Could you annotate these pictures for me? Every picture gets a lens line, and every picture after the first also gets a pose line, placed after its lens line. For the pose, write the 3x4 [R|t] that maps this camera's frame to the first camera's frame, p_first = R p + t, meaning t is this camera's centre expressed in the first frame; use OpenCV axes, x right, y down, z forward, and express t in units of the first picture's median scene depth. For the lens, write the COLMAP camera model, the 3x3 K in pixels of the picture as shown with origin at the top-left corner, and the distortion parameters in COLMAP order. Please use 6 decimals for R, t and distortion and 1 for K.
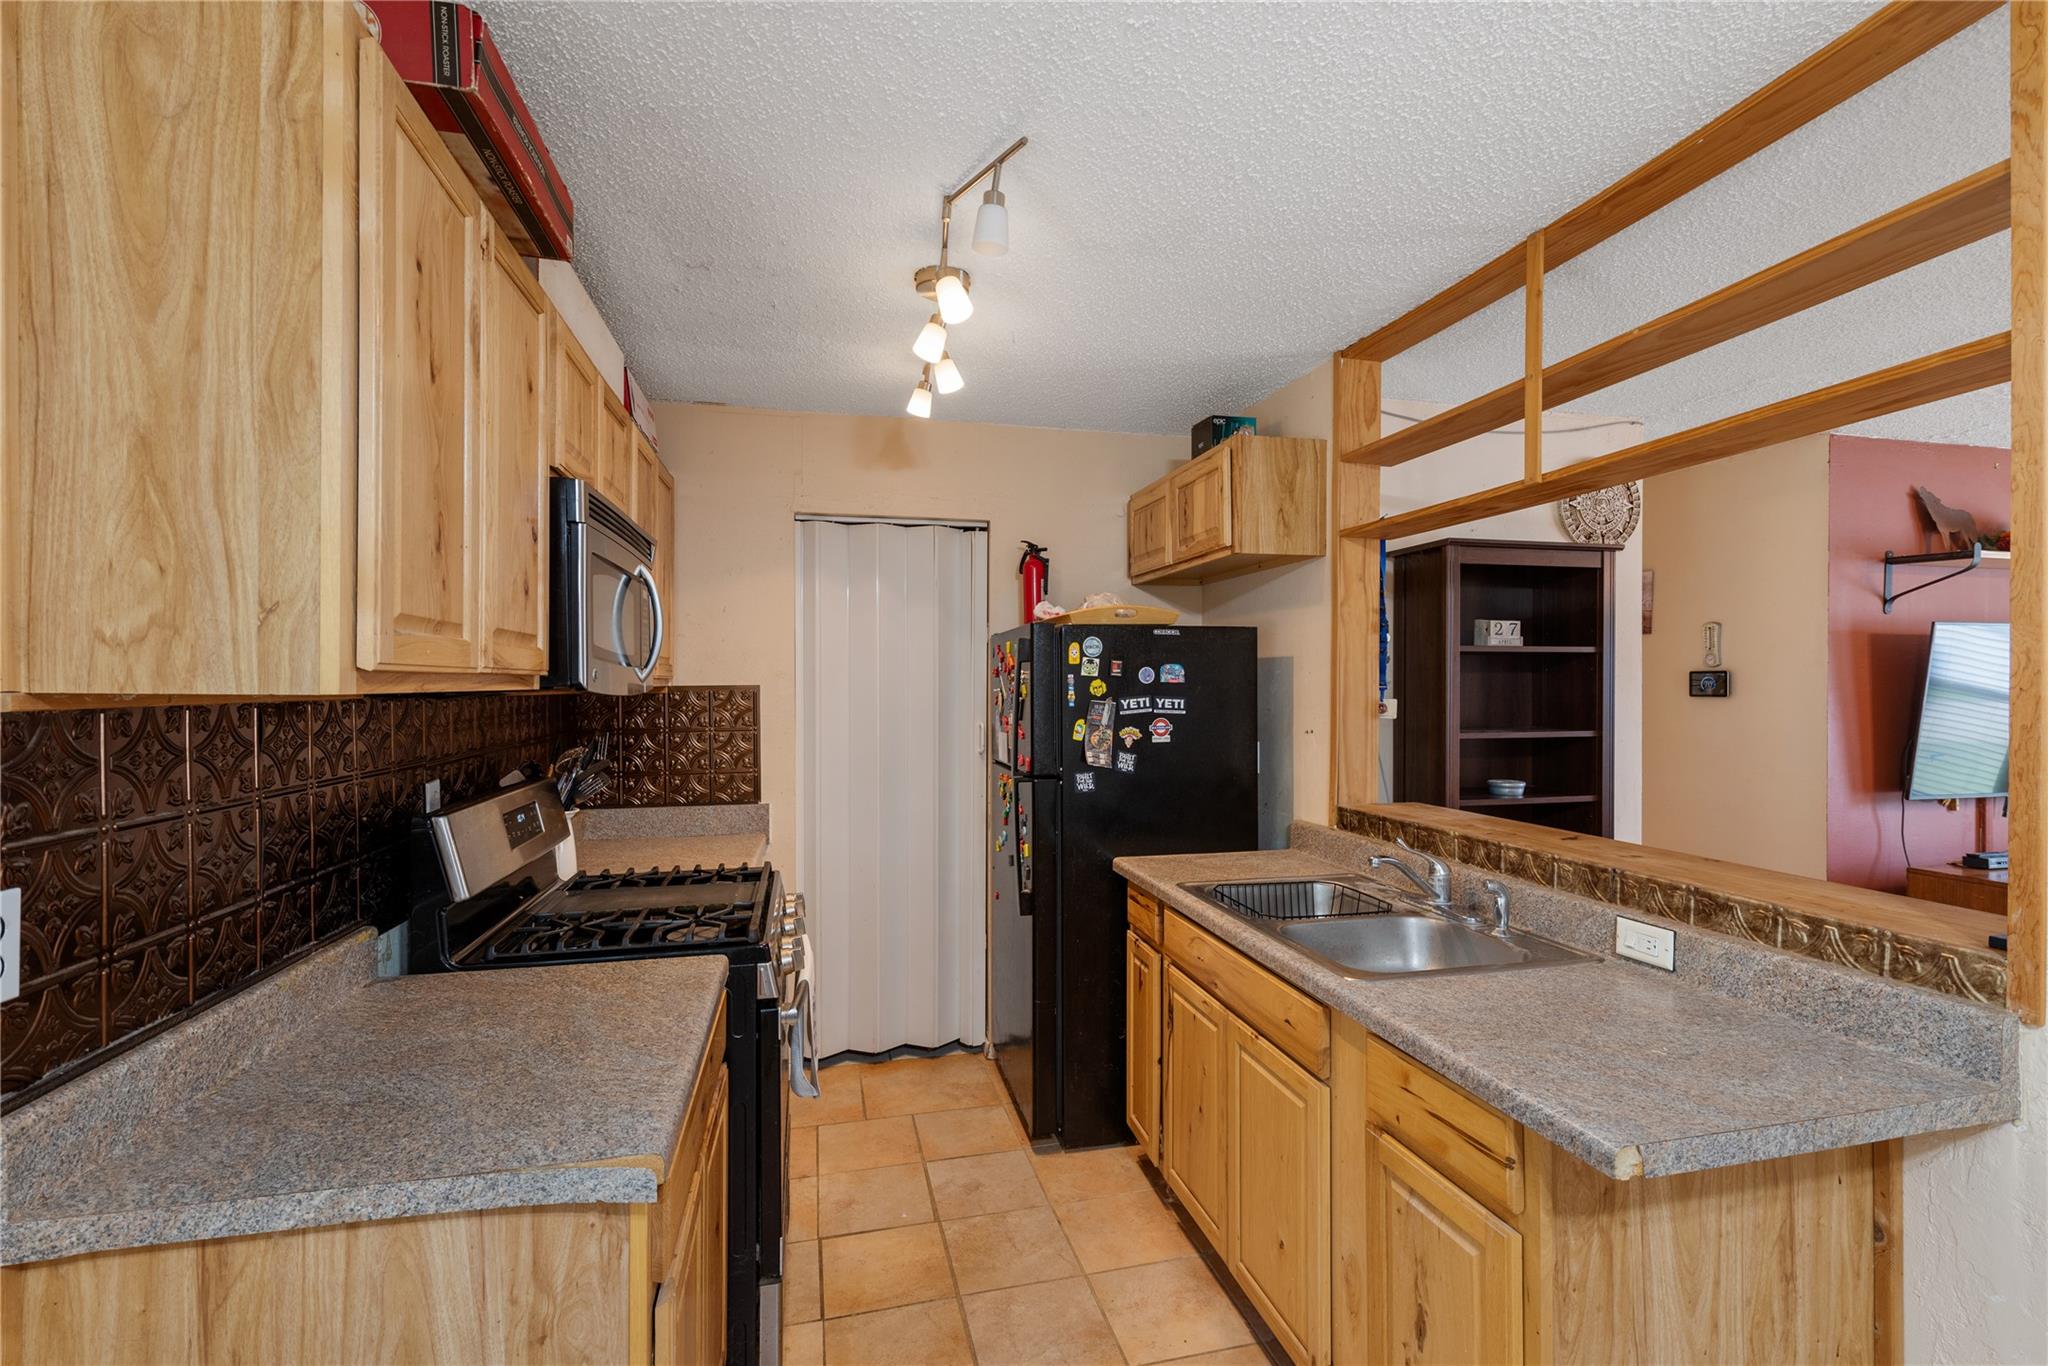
lens RADIAL K [[908.5, 0, 1024.0], [0, 908.5, 683.0], [0, 0, 1]] dist [0.002084, -0.000007]
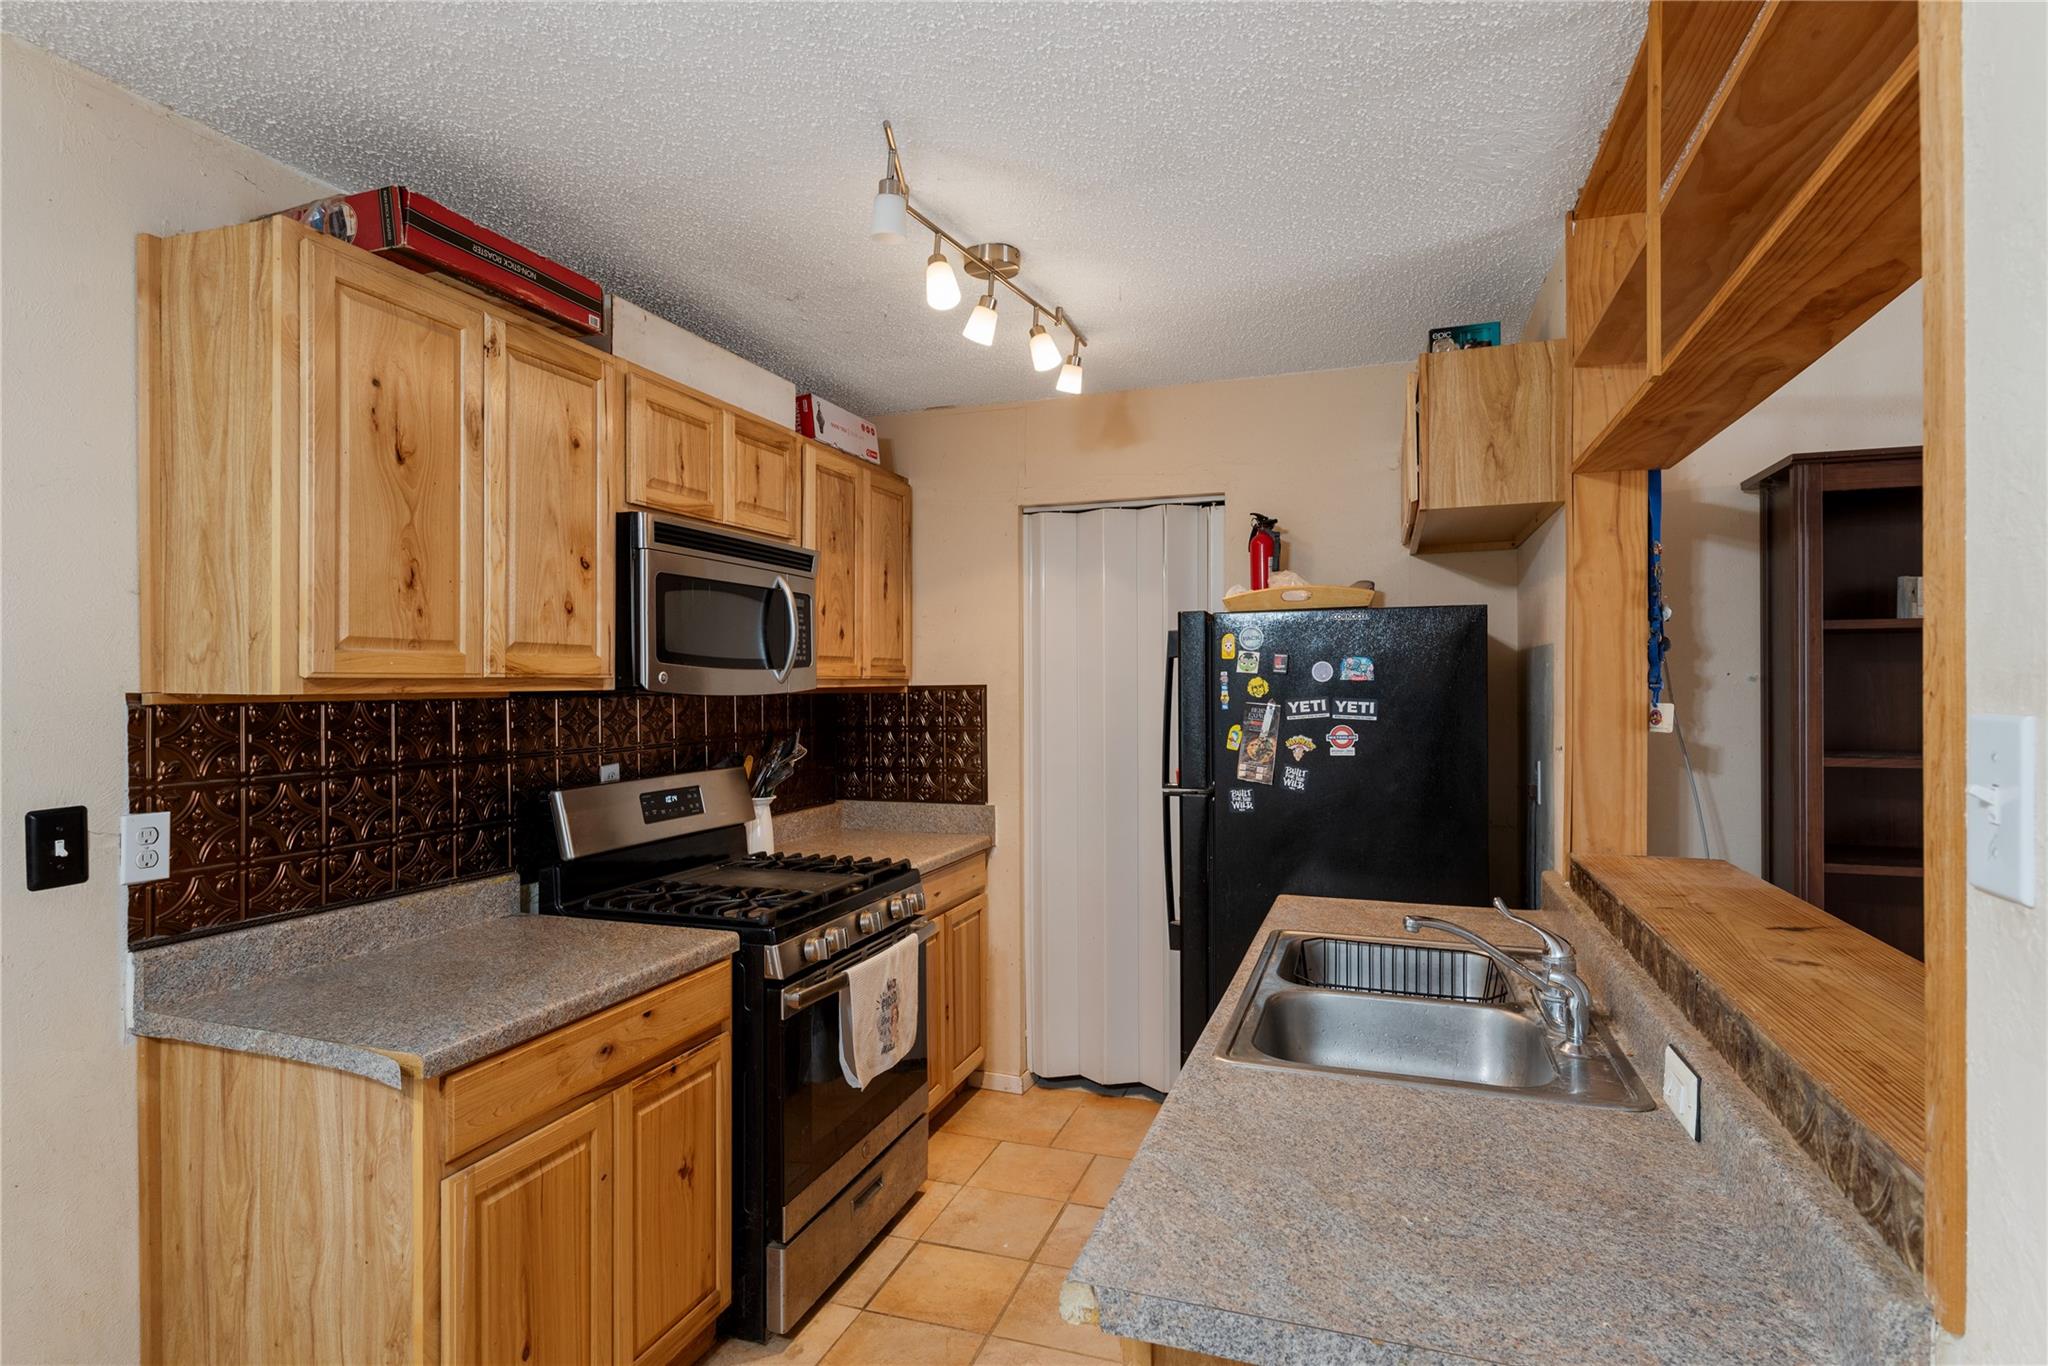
lens RADIAL K [[1040.5, 0, 1021.7], [0, 1040.5, 675.8], [0, 0, 1]] dist [0.000681, -0.000518]
pose [[0.841839, -0.006833, -0.539686, 0.458531], [0.004805, 0.999975, -0.005166, -0.001440], [0.539708, 0.001756, 0.841850, 0.093816]]
